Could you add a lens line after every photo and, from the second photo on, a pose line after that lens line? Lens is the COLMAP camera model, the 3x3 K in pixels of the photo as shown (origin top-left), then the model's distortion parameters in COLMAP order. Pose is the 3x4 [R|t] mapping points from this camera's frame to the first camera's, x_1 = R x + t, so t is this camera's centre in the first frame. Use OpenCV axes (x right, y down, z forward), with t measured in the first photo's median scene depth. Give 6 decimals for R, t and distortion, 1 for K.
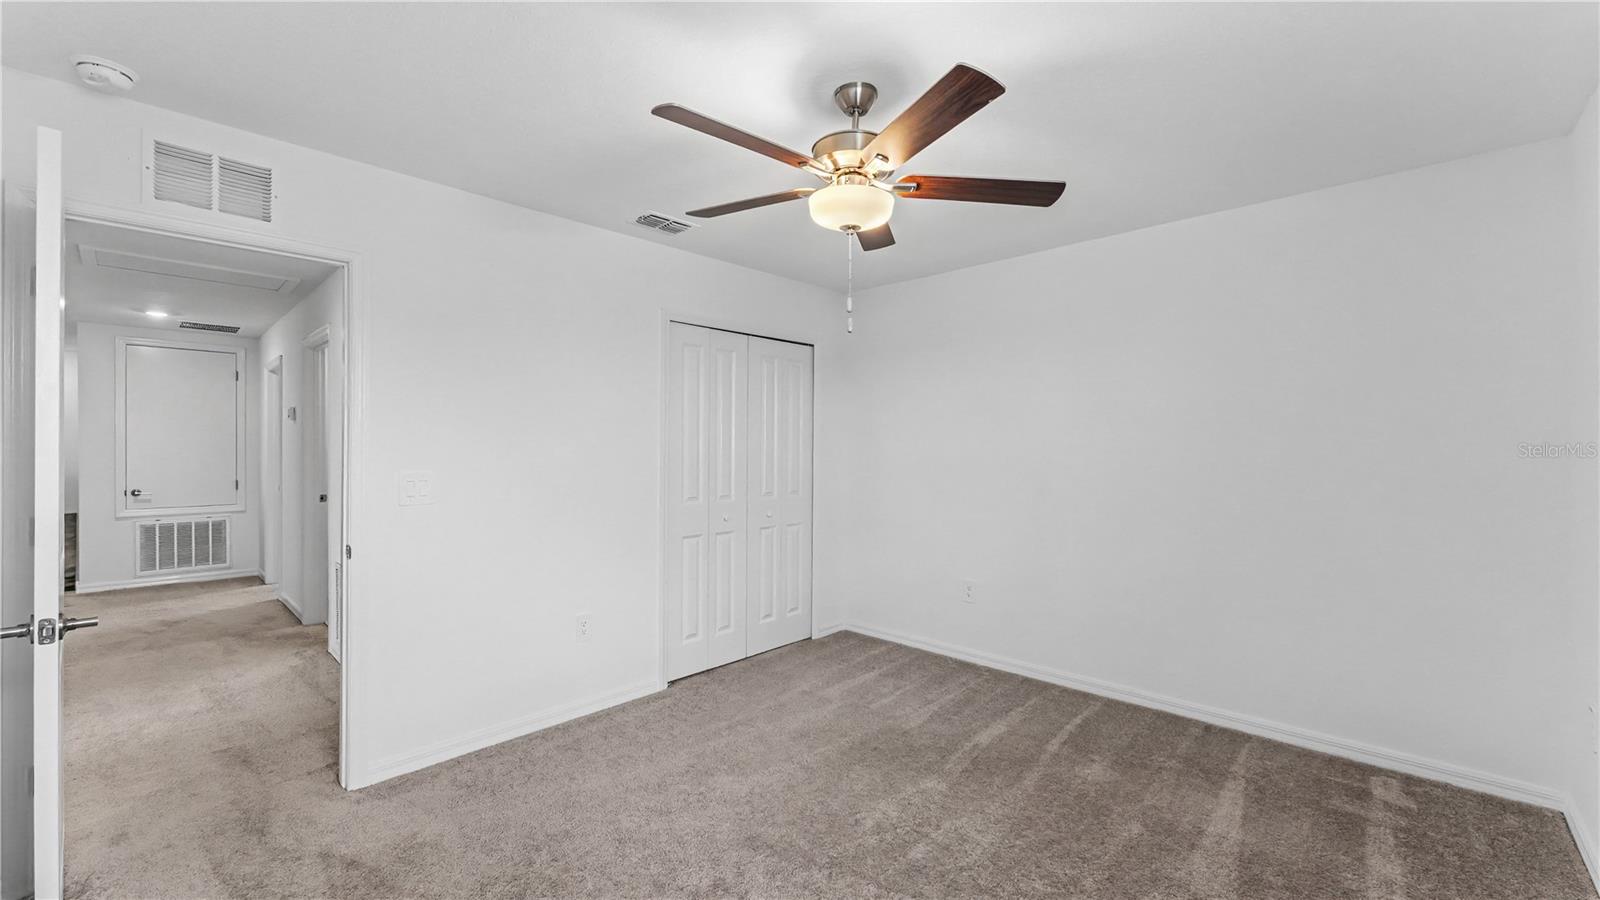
lens RADIAL K [[639.2, 0, 804.4], [0, 639.2, 447.1], [0, 0, 1]] dist [0.000343, -0.000074]
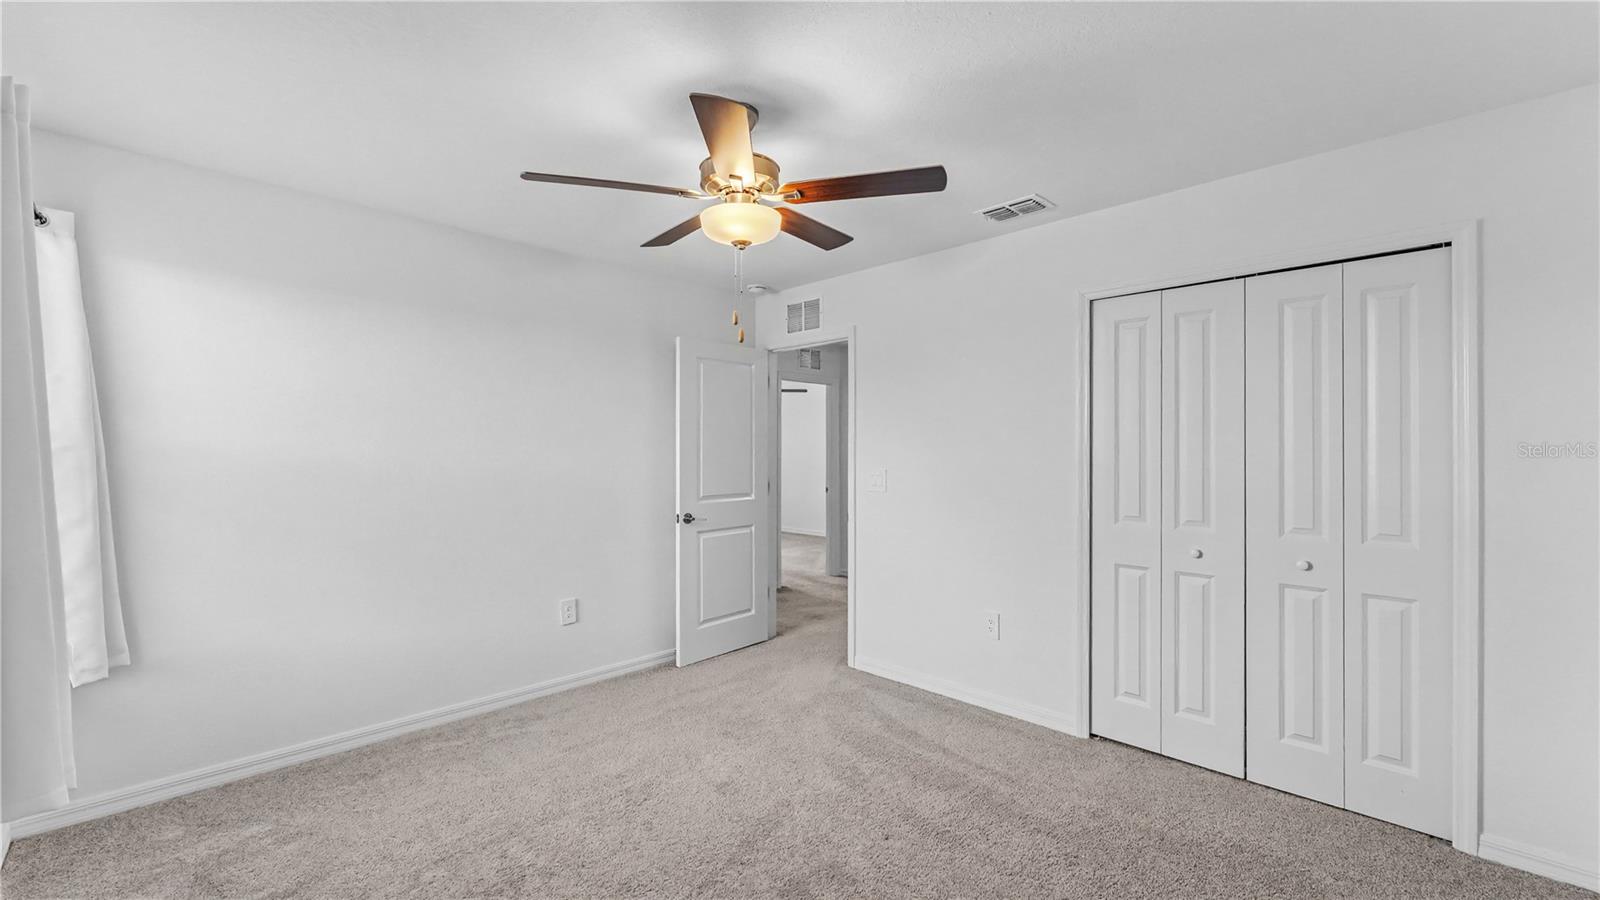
lens RADIAL K [[639.2, 0, 804.4], [0, 639.2, 447.1], [0, 0, 1]] dist [0.000343, -0.000074]
pose [[-0.010867, -0.001927, -0.999939, 0.714083], [0.009411, 0.999954, -0.002029, -0.011415], [0.999897, -0.009433, -0.010849, 0.724713]]
